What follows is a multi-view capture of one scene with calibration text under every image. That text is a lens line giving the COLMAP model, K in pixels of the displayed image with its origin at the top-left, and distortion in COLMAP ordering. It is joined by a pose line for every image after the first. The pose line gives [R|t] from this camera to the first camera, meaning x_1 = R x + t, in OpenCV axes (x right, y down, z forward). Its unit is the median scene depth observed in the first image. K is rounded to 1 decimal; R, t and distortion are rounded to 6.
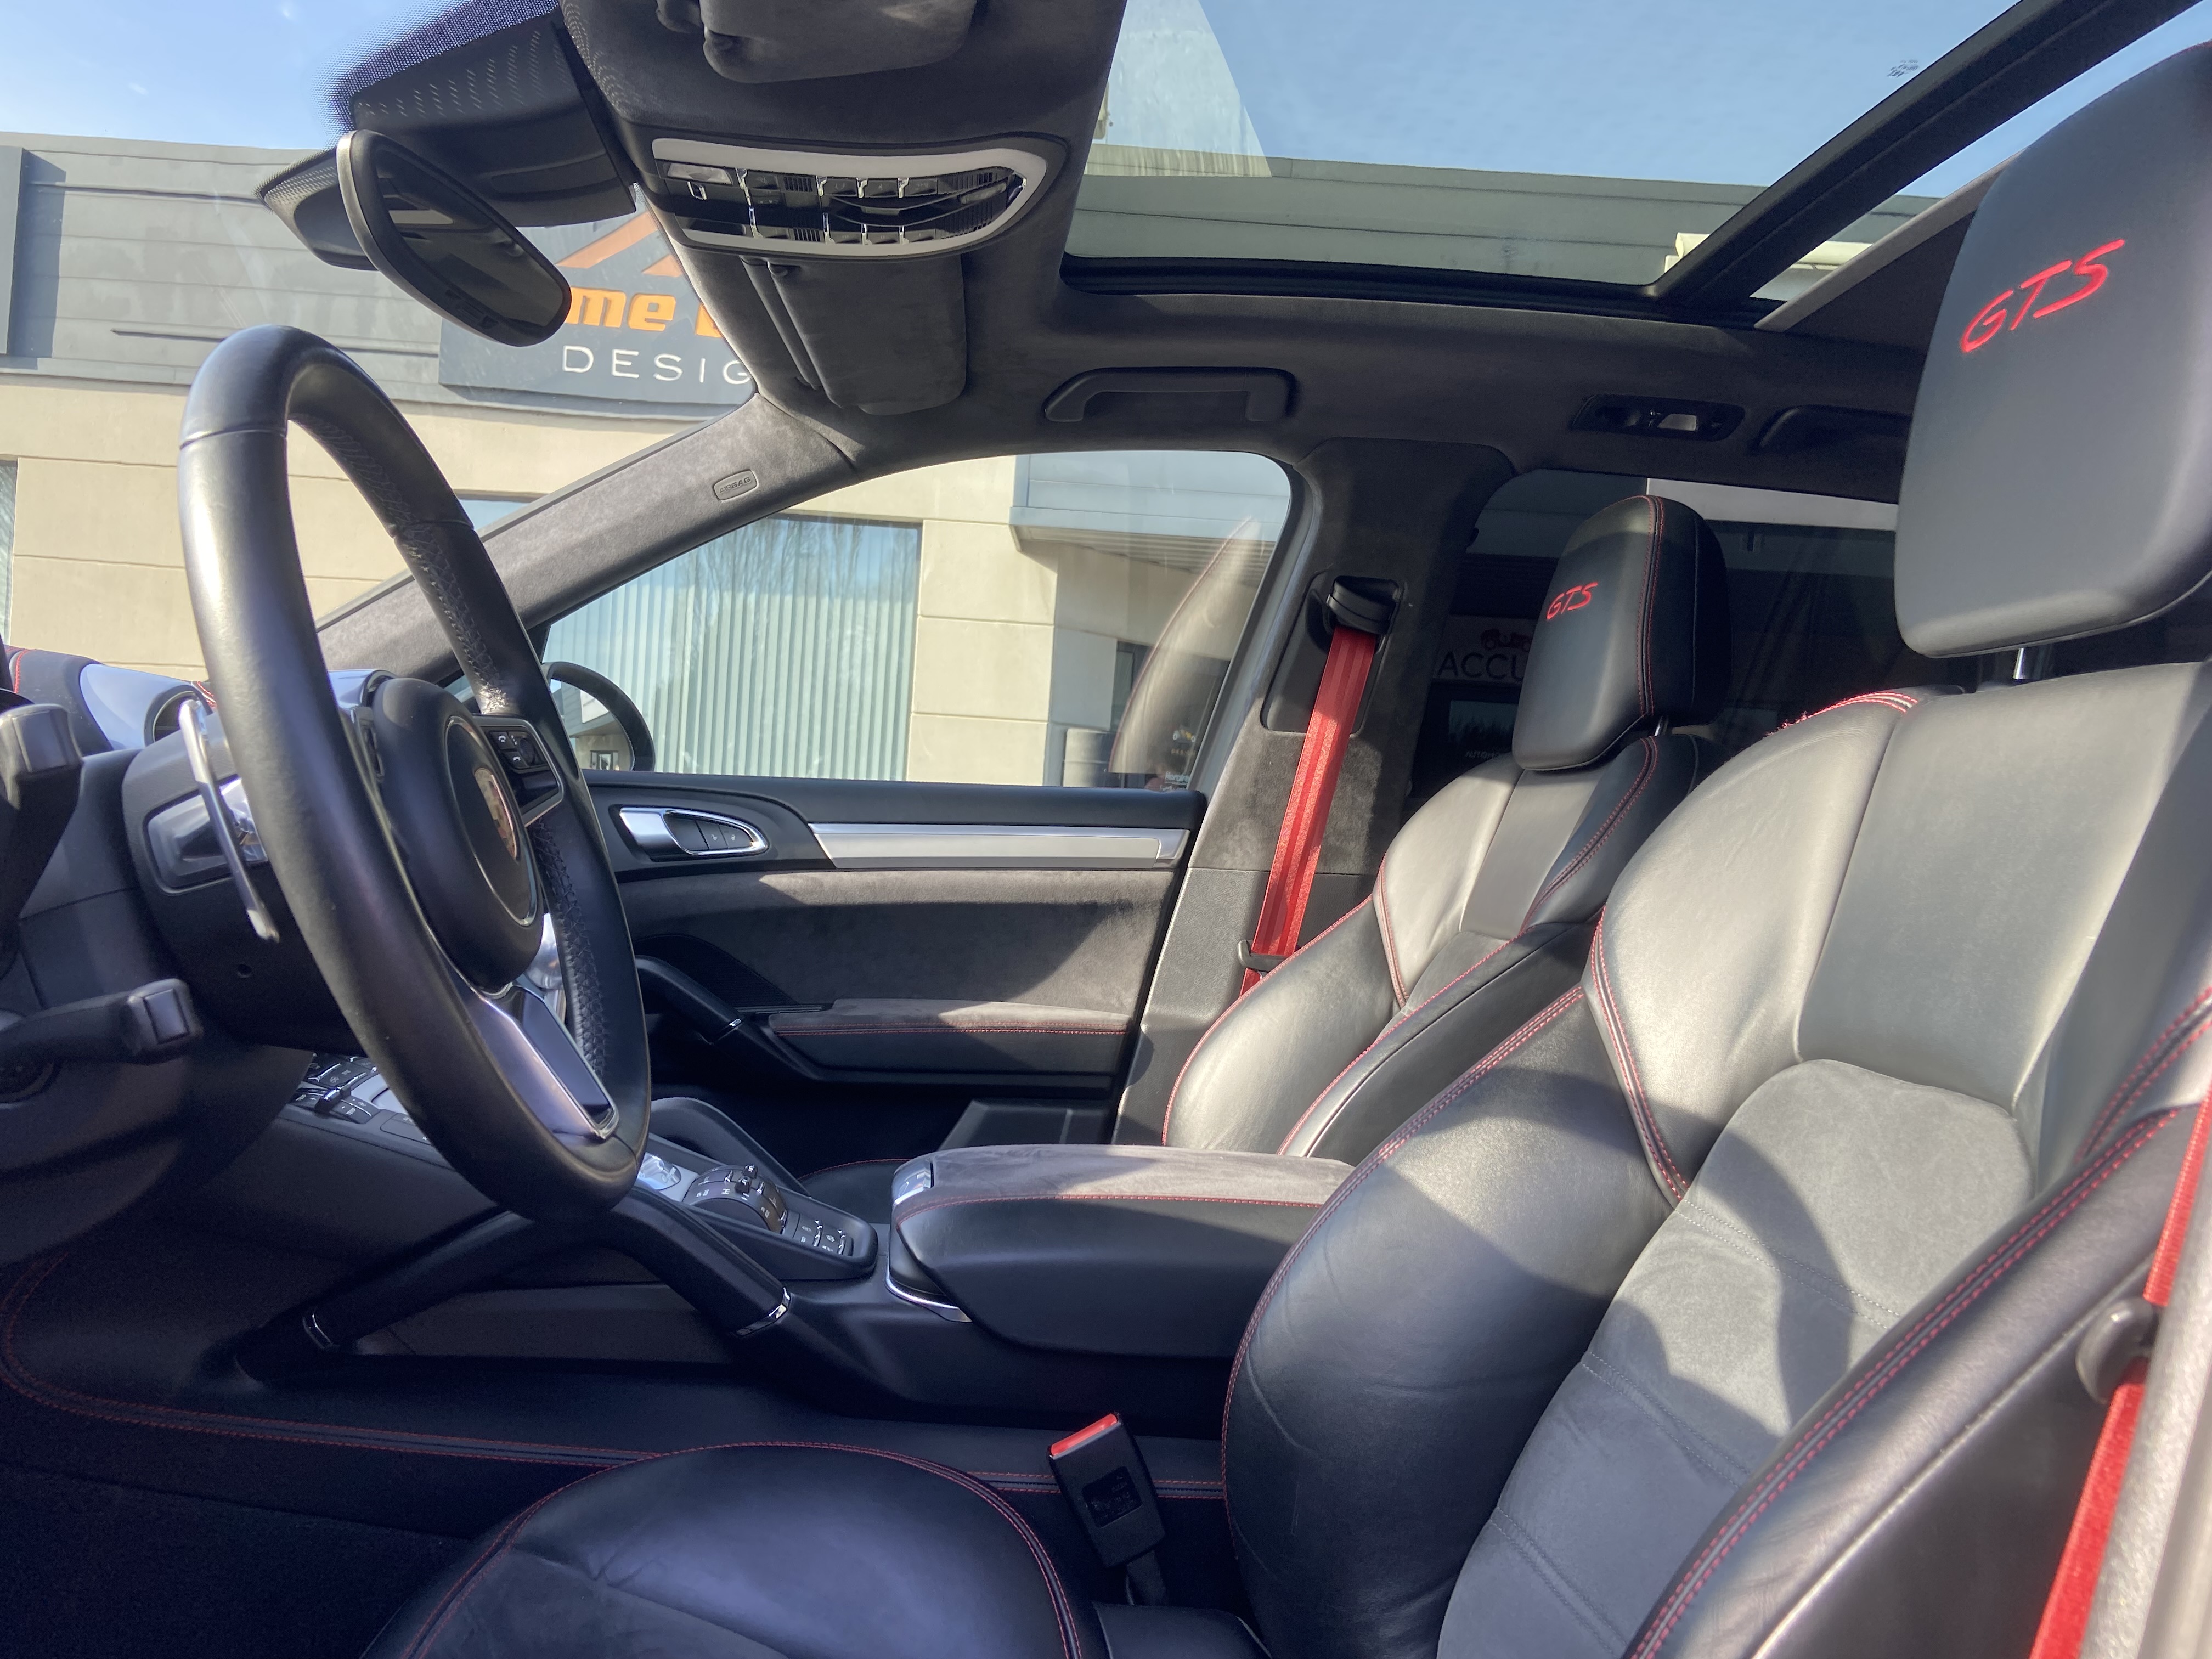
lens RADIAL K [[1675.0, 0, 1082.6], [0, 1675.0, 831.1], [0, 0, 1]] dist [0.131066, -0.162187]
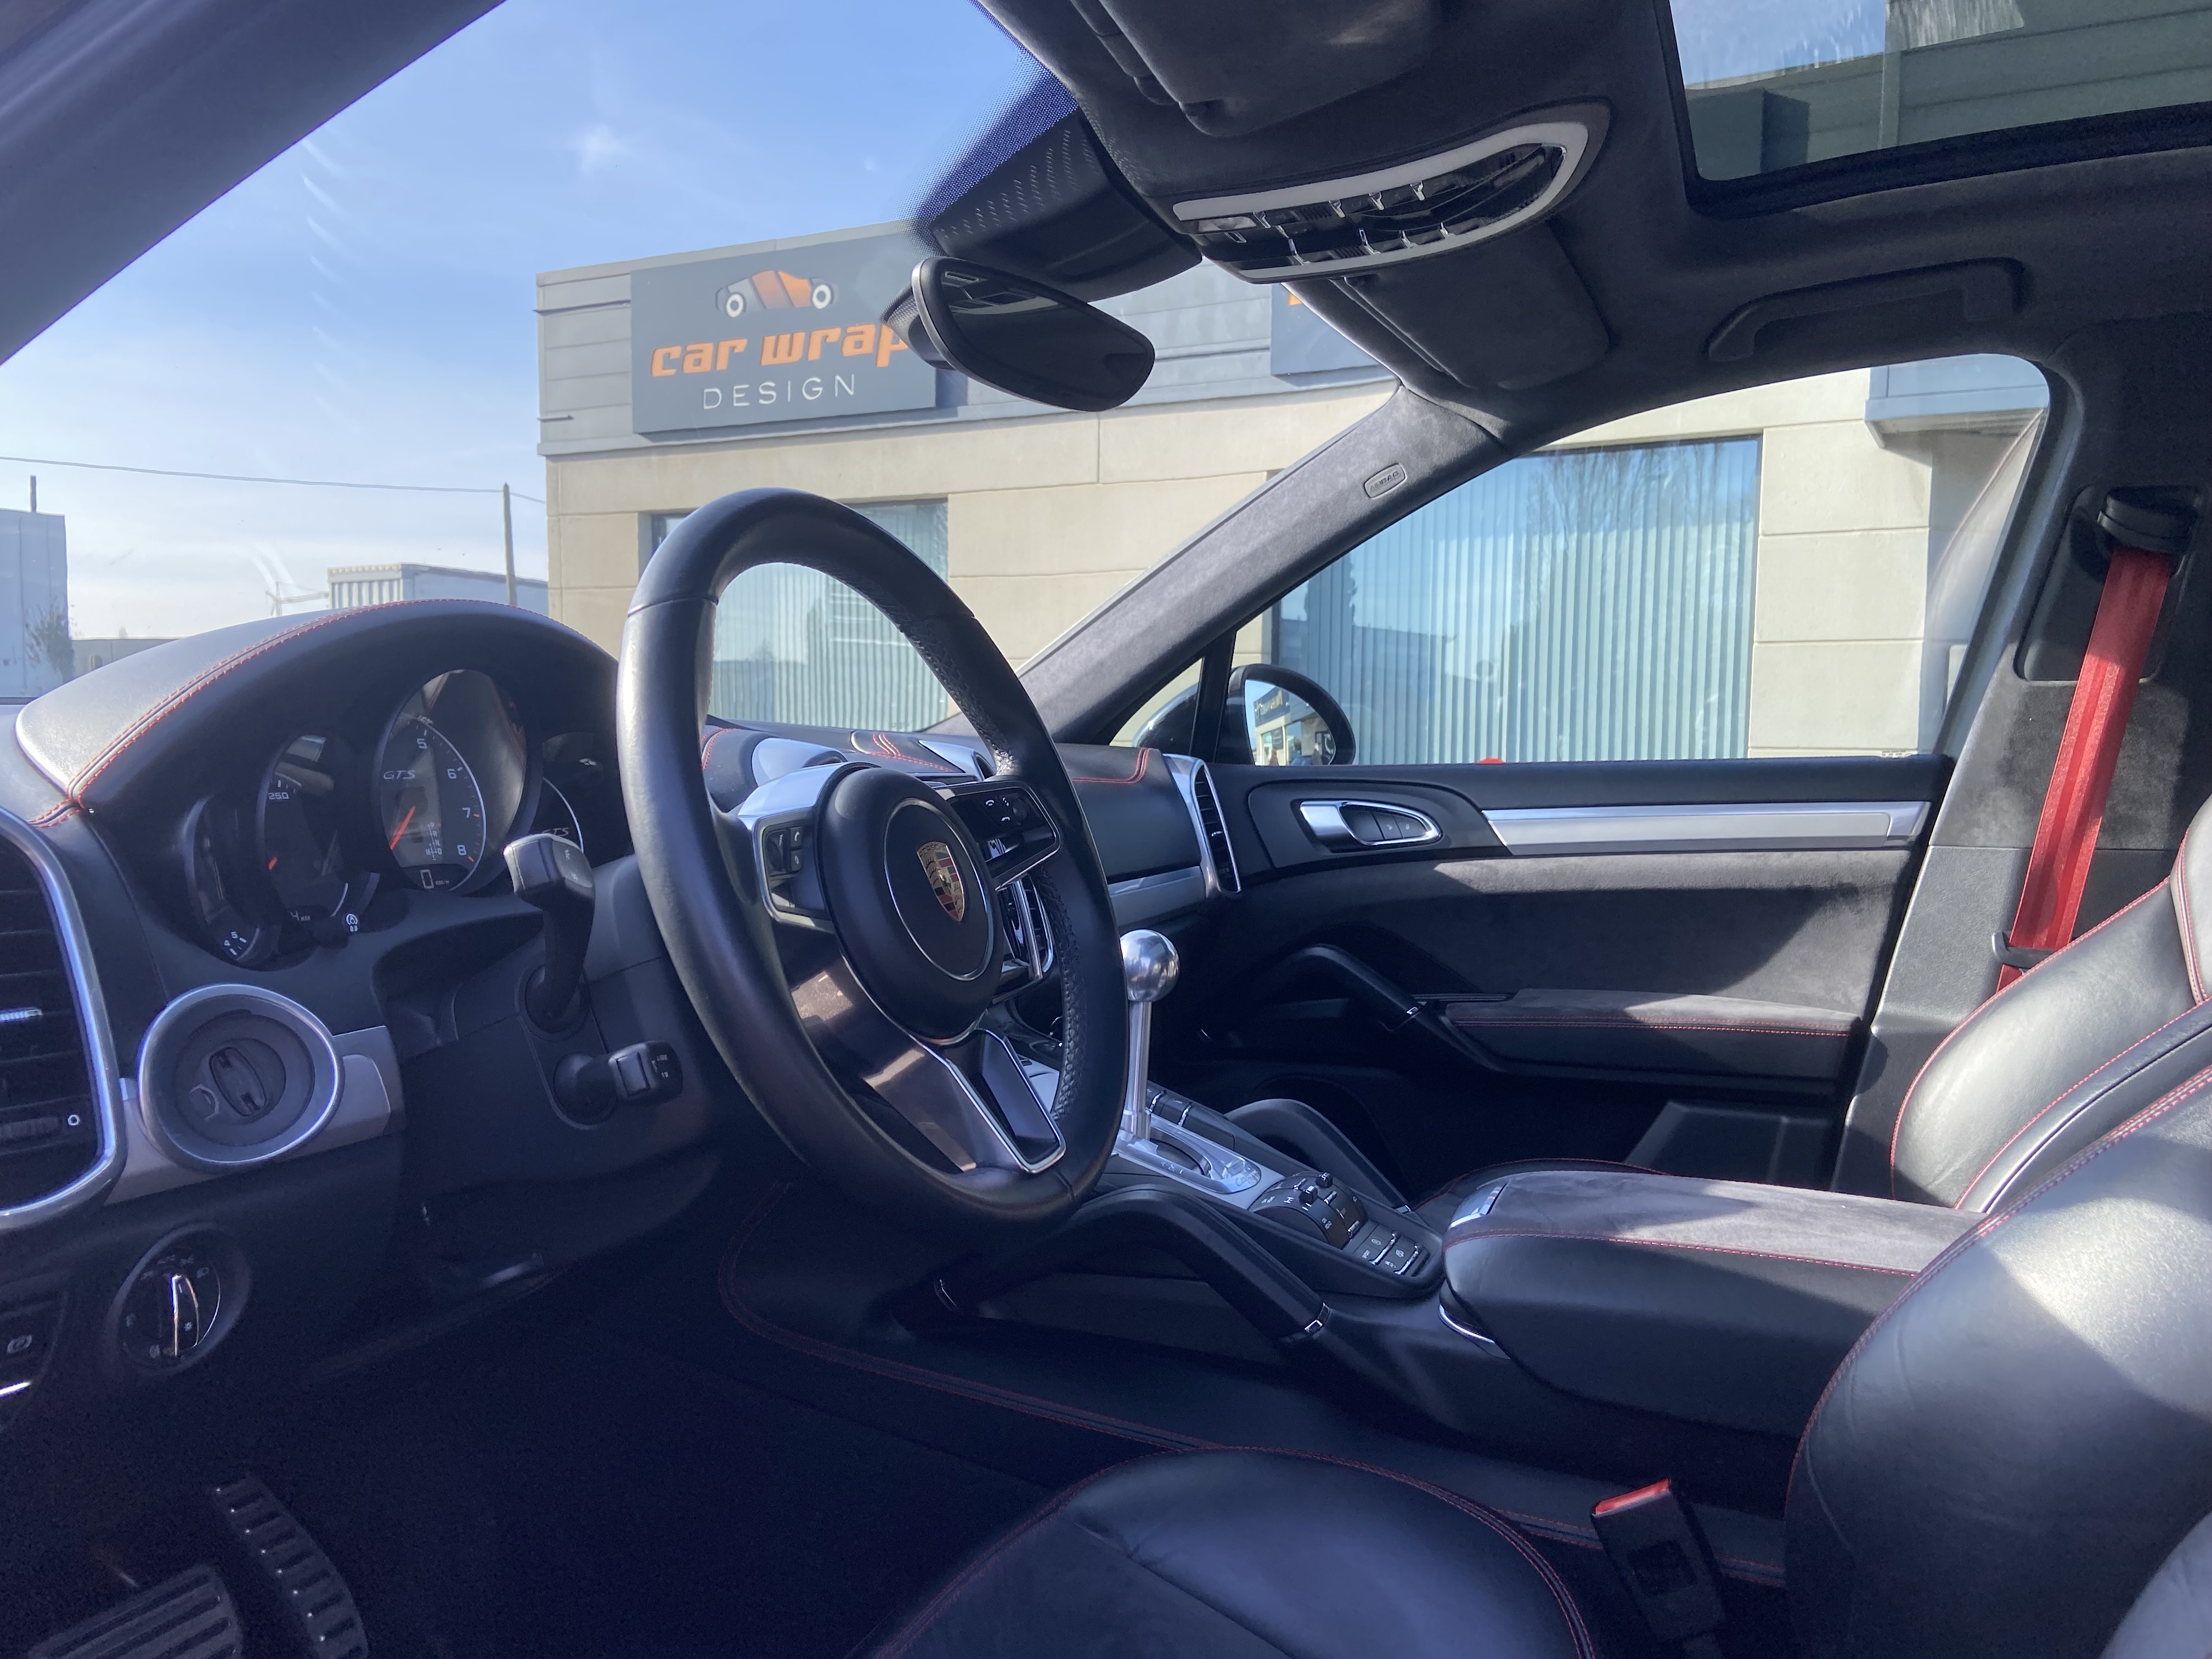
lens RADIAL K [[1675.0, 0, 1082.6], [0, 1675.0, 831.1], [0, 0, 1]] dist [0.131066, -0.162187]
pose [[0.877962, -0.027993, -0.477911, 0.106329], [0.043847, 0.998795, 0.022048, -0.024979], [0.476718, -0.040312, 0.878131, 0.021324]]
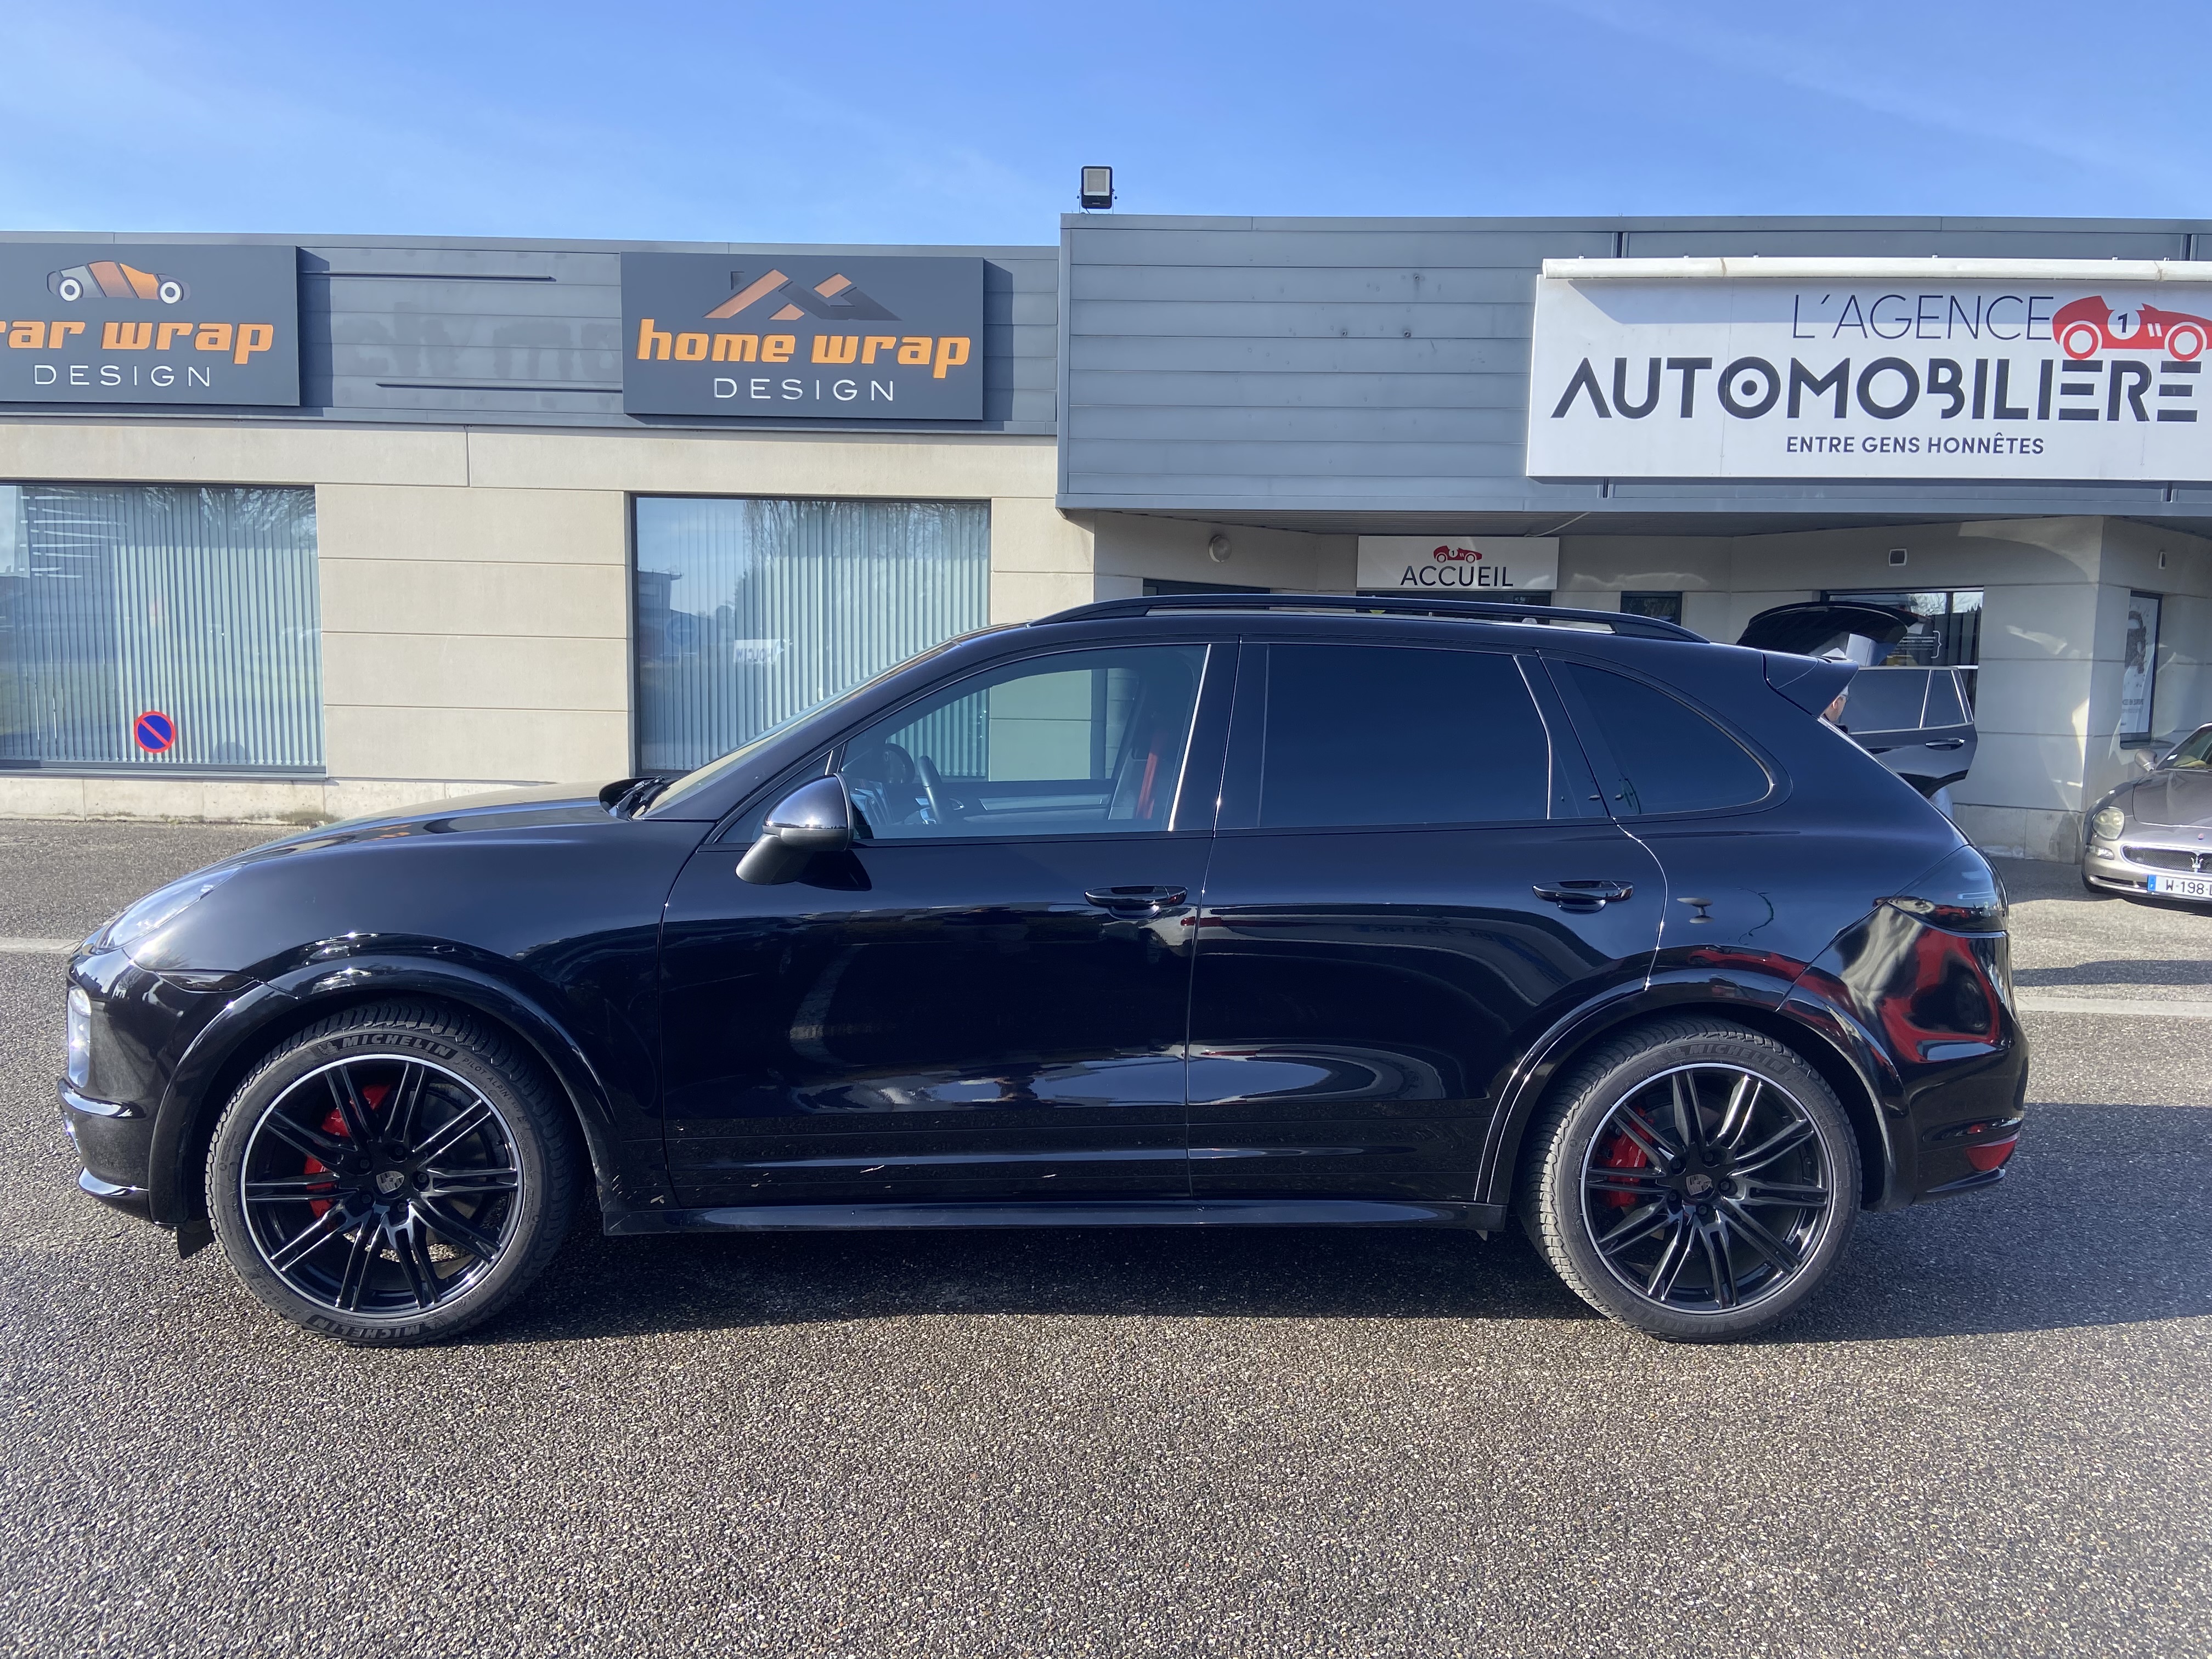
lens RADIAL K [[1675.0, 0, 1082.6], [0, 1675.0, 831.1], [0, 0, 1]] dist [0.131066, -0.162187]
pose [[0.997831, -0.046819, -0.046278, 0.152060], [0.050621, 0.995119, 0.084708, -0.193098], [0.042087, -0.086867, 0.995331, -1.965848]]
